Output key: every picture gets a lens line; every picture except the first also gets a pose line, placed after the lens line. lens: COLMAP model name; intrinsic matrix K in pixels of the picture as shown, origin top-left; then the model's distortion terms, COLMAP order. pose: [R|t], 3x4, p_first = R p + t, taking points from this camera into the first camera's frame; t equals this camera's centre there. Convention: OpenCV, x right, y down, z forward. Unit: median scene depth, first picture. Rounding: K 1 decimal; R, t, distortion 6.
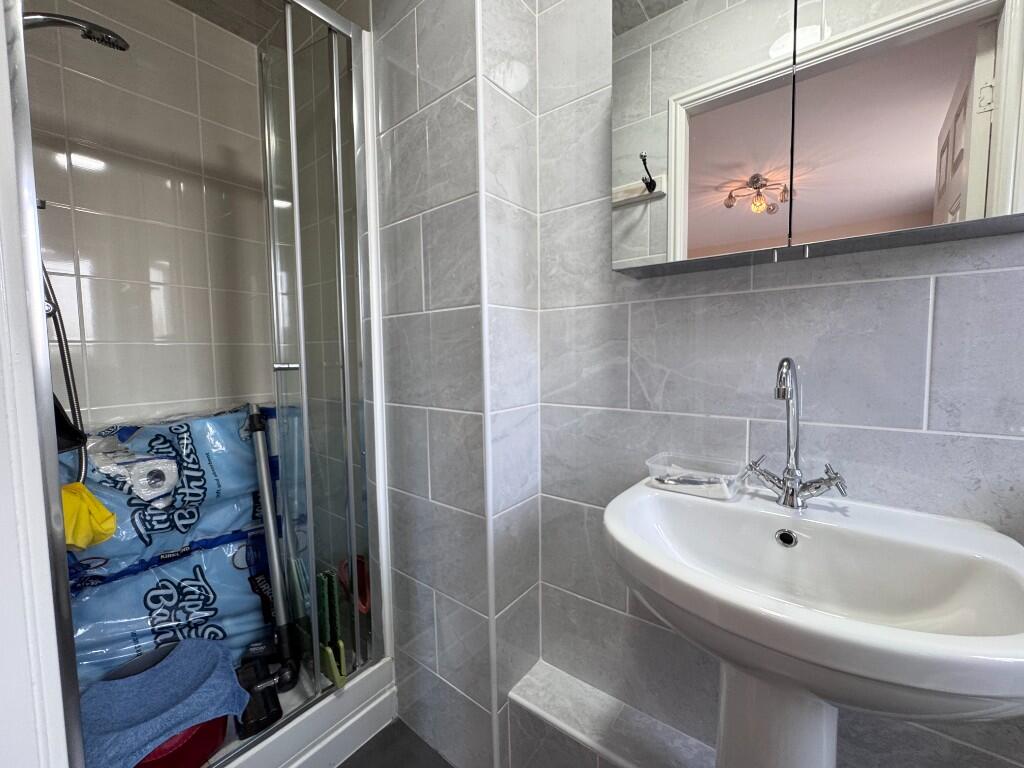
lens RADIAL K [[413.6, 0, 514.0], [0, 413.6, 382.1], [0, 0, 1]] dist [-0.004514, 0.000051]
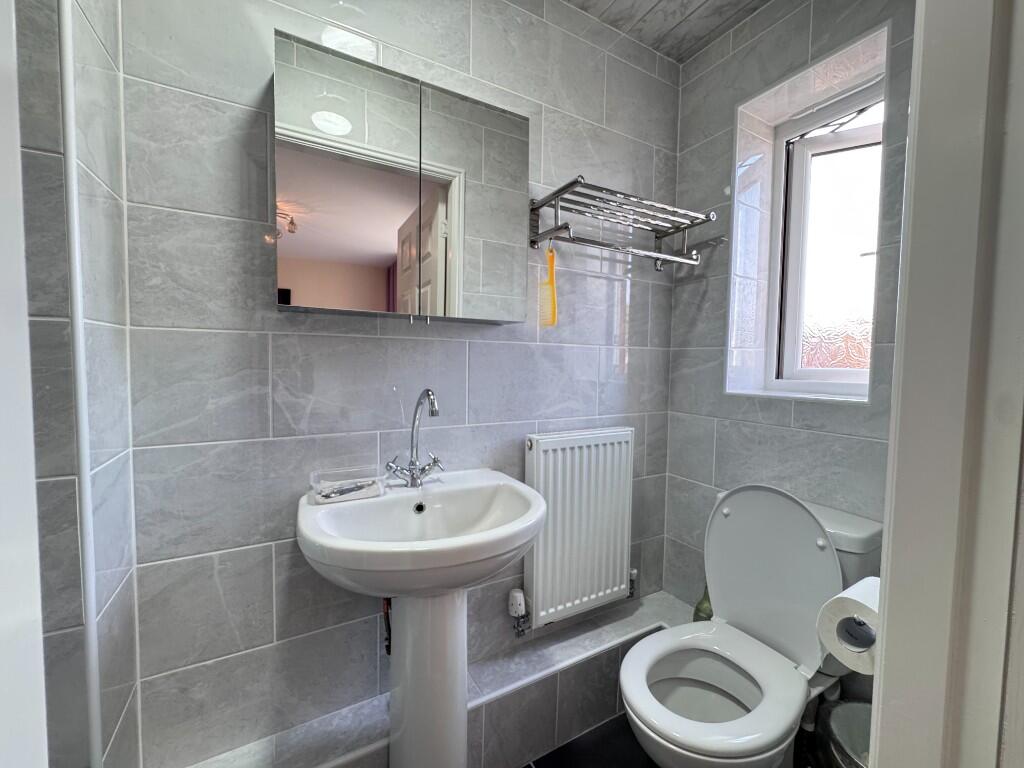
lens RADIAL K [[413.6, 0, 514.6], [0, 413.6, 382.4], [0, 0, 1]] dist [-0.004514, 0.000051]
pose [[0.395523, -0.029742, 0.917974, -0.413217], [0.041540, 0.999032, 0.014470, -0.060603], [-0.917516, 0.032409, 0.396376, 0.055364]]
